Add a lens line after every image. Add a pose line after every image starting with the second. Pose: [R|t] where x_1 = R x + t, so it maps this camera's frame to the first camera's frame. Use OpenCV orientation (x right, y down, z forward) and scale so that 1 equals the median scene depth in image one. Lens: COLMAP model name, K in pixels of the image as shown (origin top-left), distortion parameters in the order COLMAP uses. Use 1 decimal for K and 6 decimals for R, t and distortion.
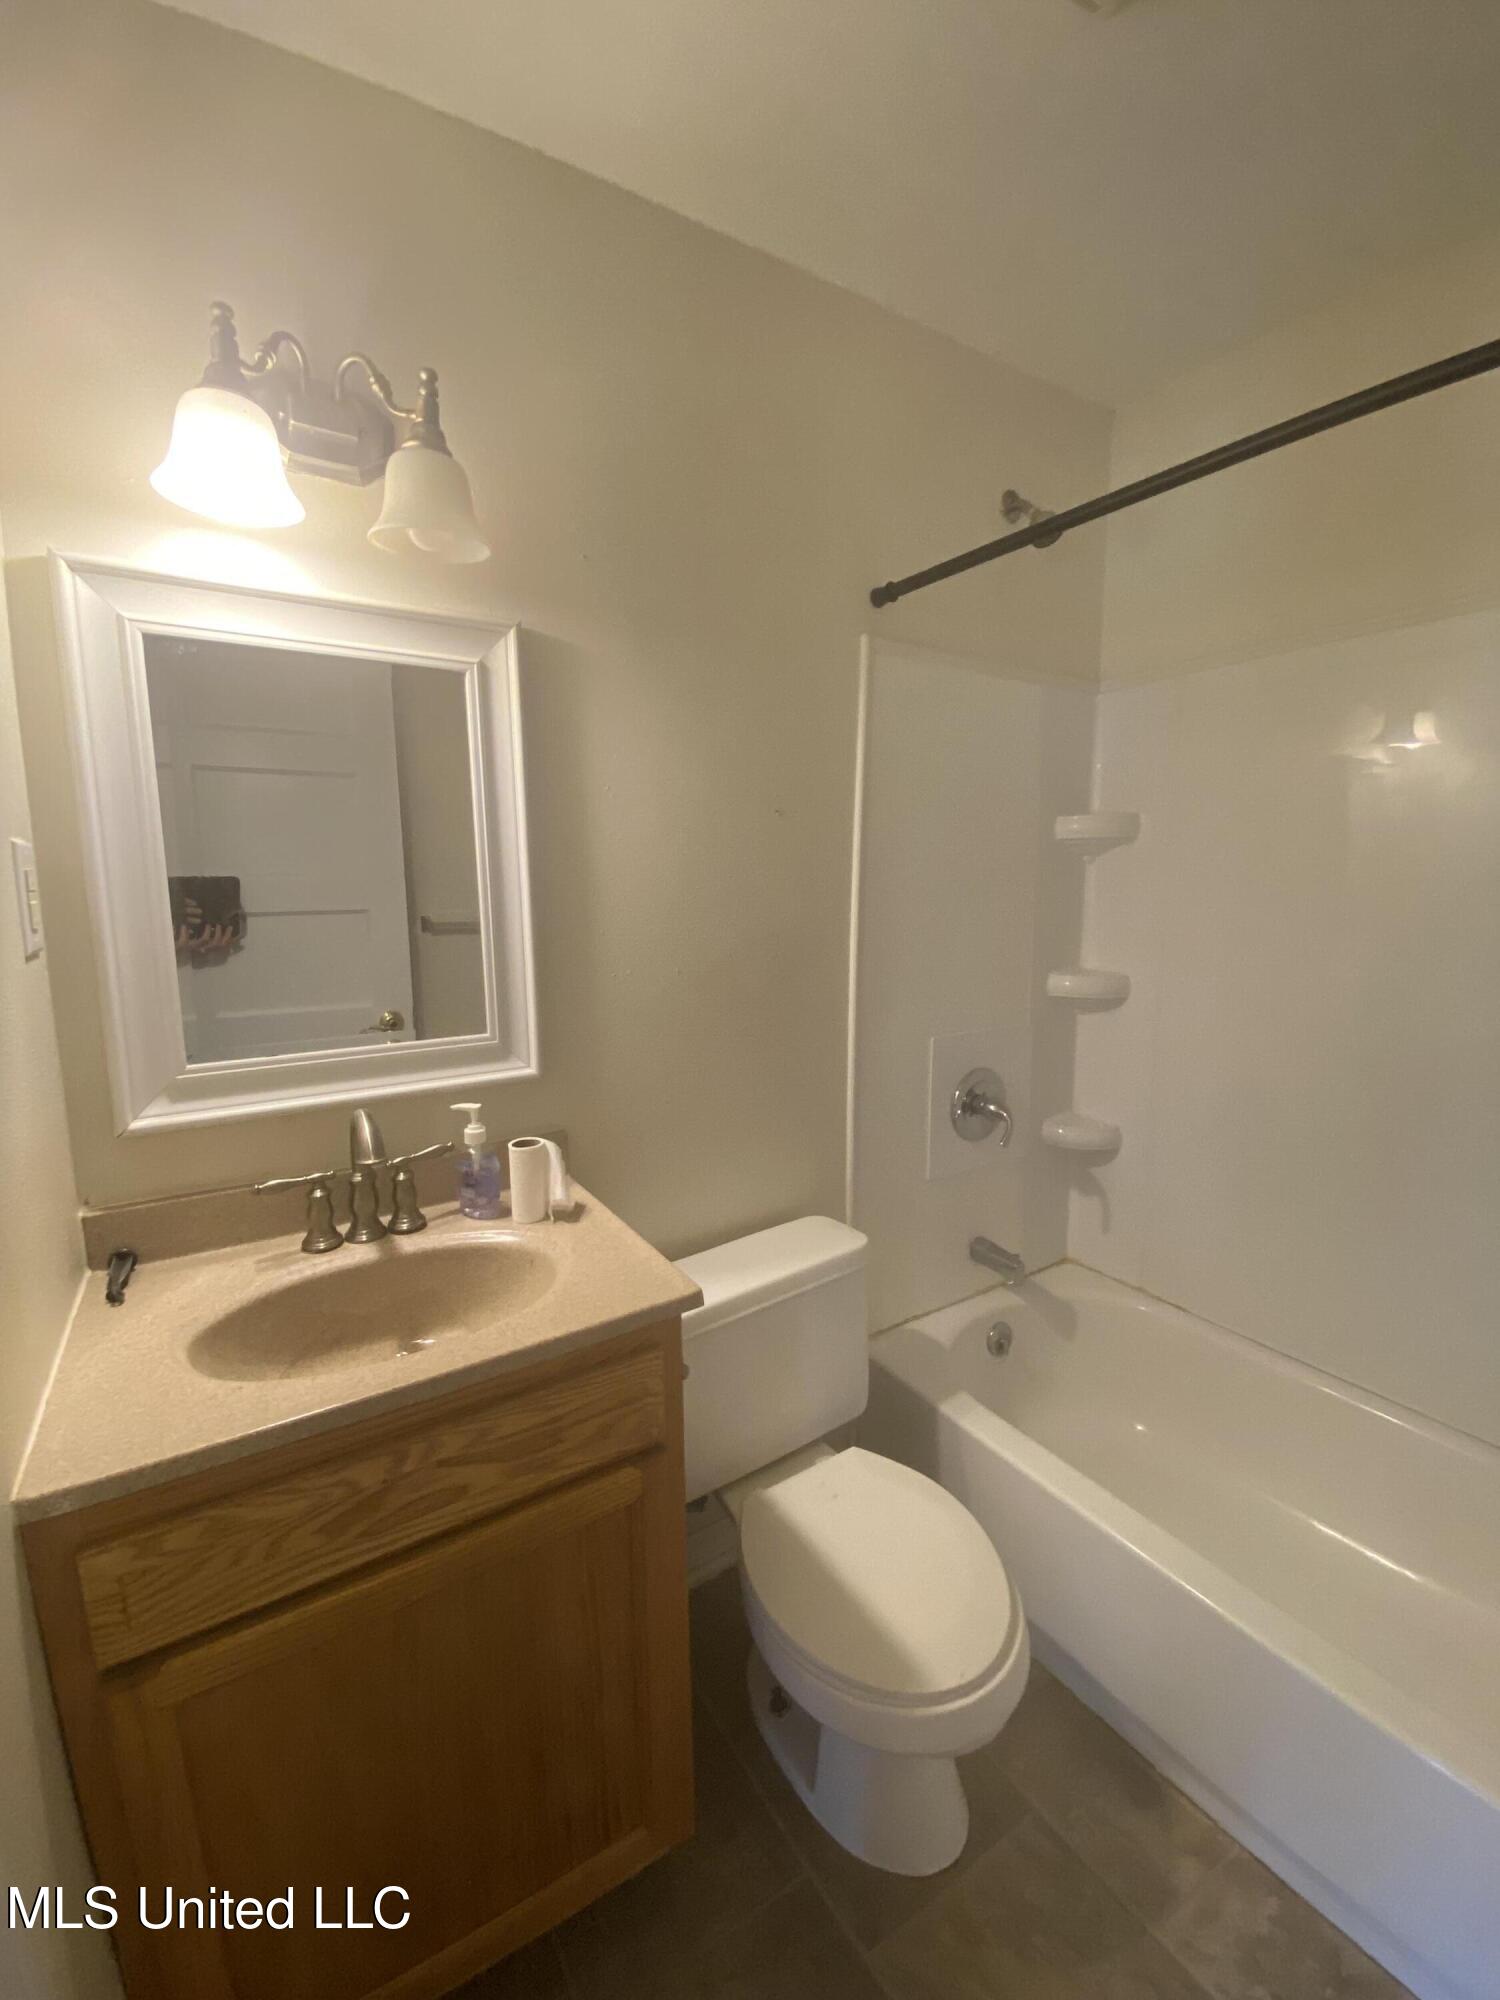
lens RADIAL K [[812.8, 0, 758.9], [0, 812.8, 1001.6], [0, 0, 1]] dist [-0.011425, -0.006610]
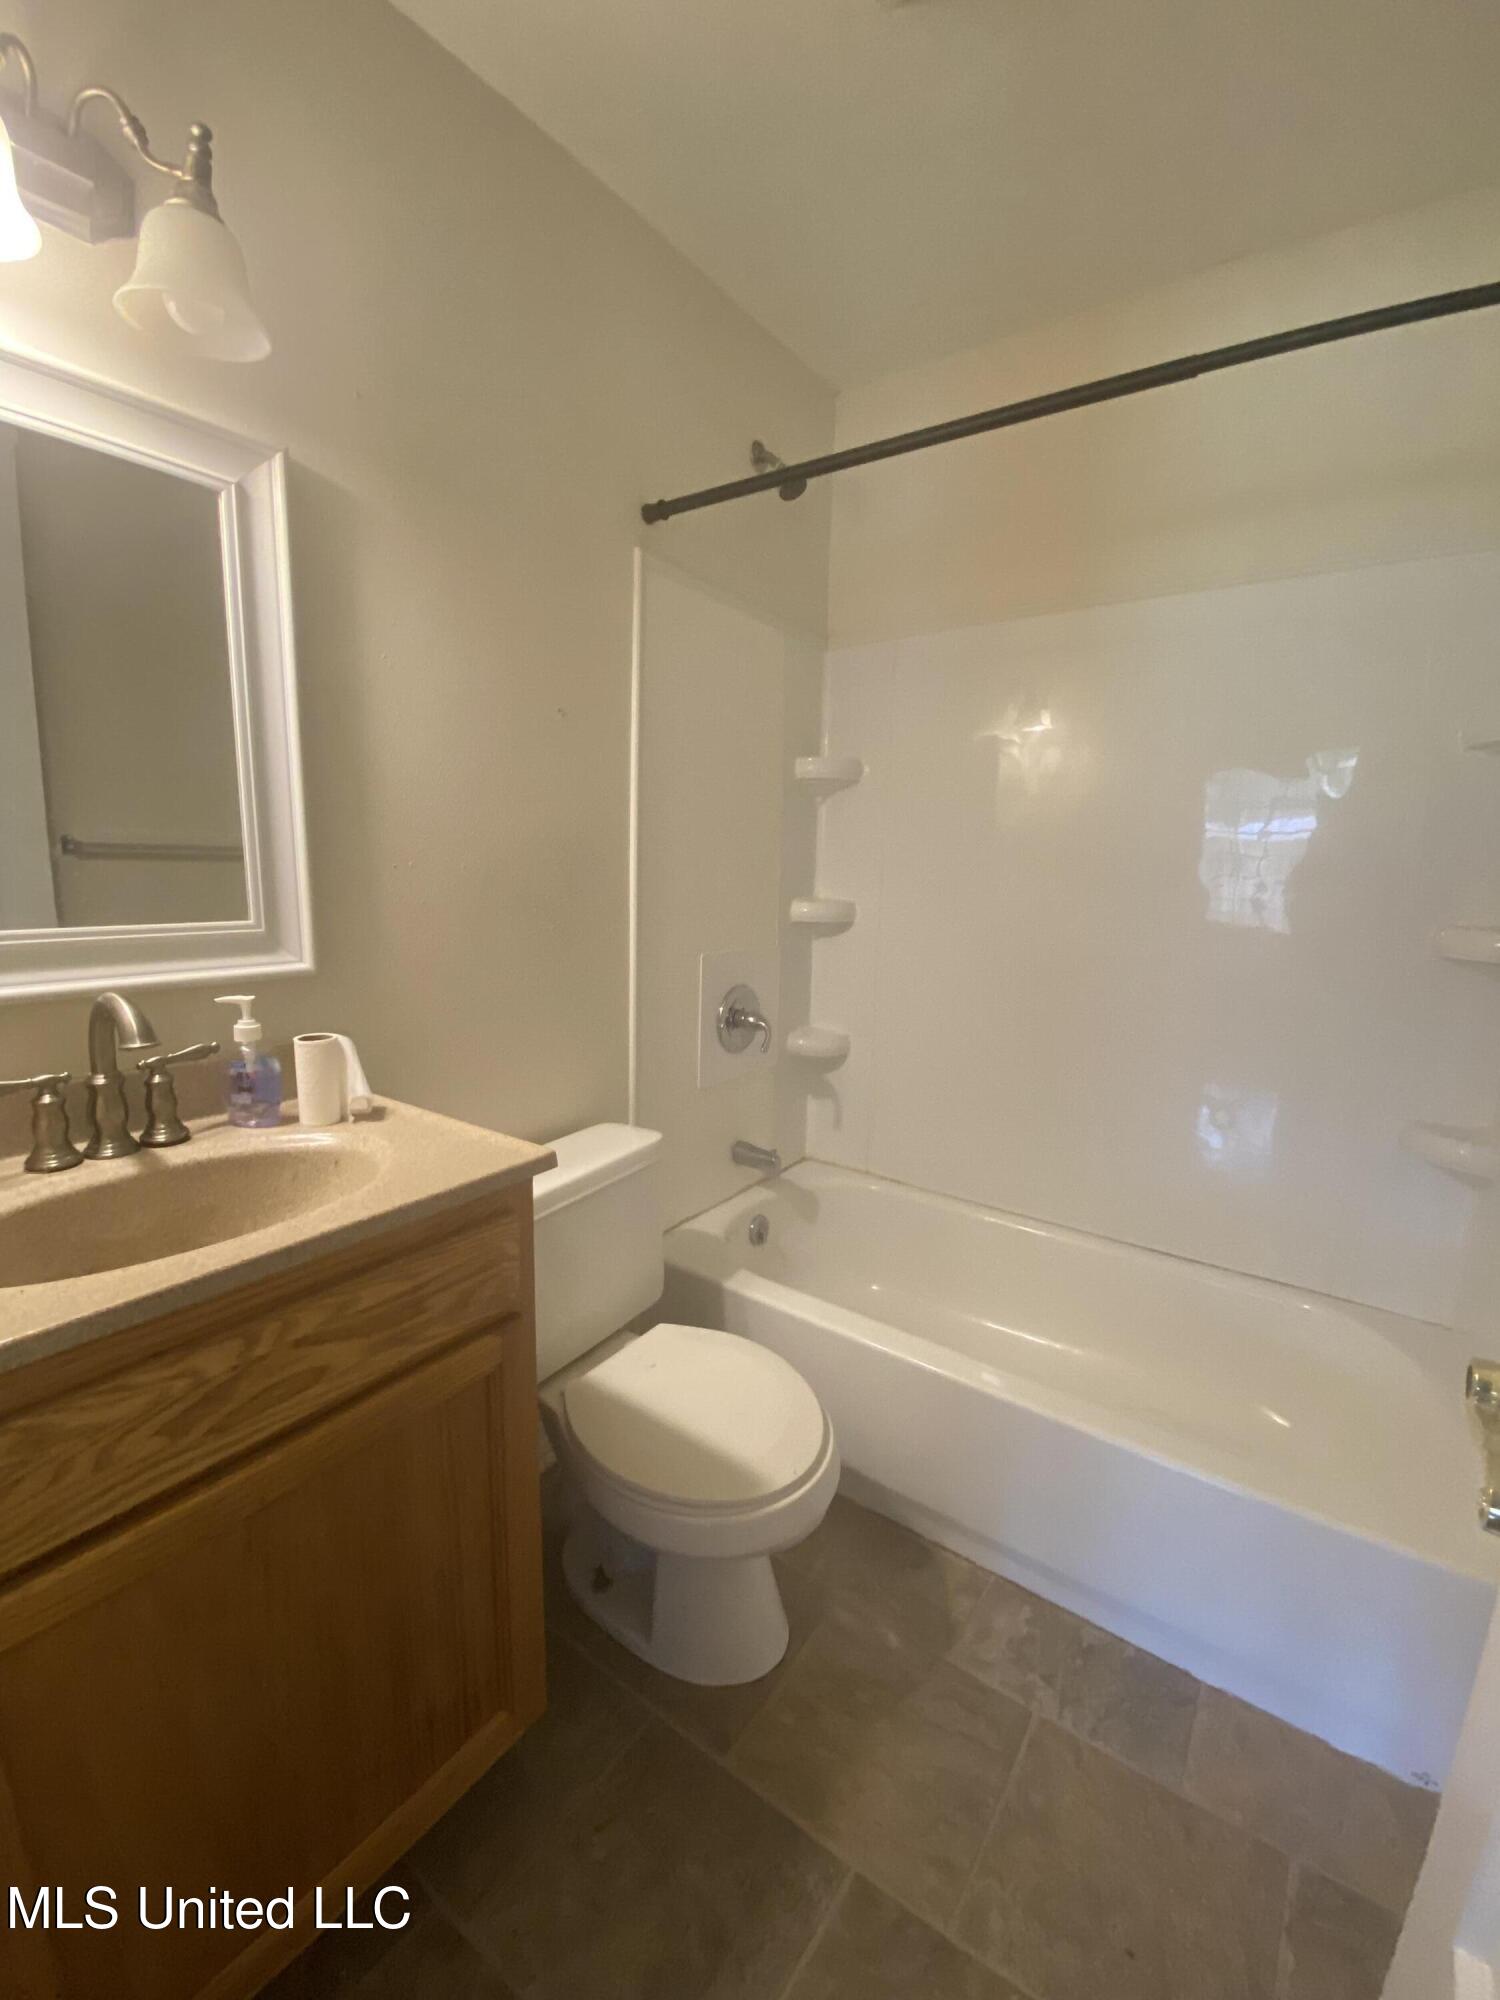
lens RADIAL K [[812.8, 0, 751.2], [0, 812.8, 1013.5], [0, 0, 1]] dist [-0.011425, -0.006610]
pose [[0.927592, -0.031676, 0.372249, -0.171642], [0.020084, 0.999186, 0.034978, 0.126281], [-0.373054, -0.024969, 0.927474, -0.011453]]
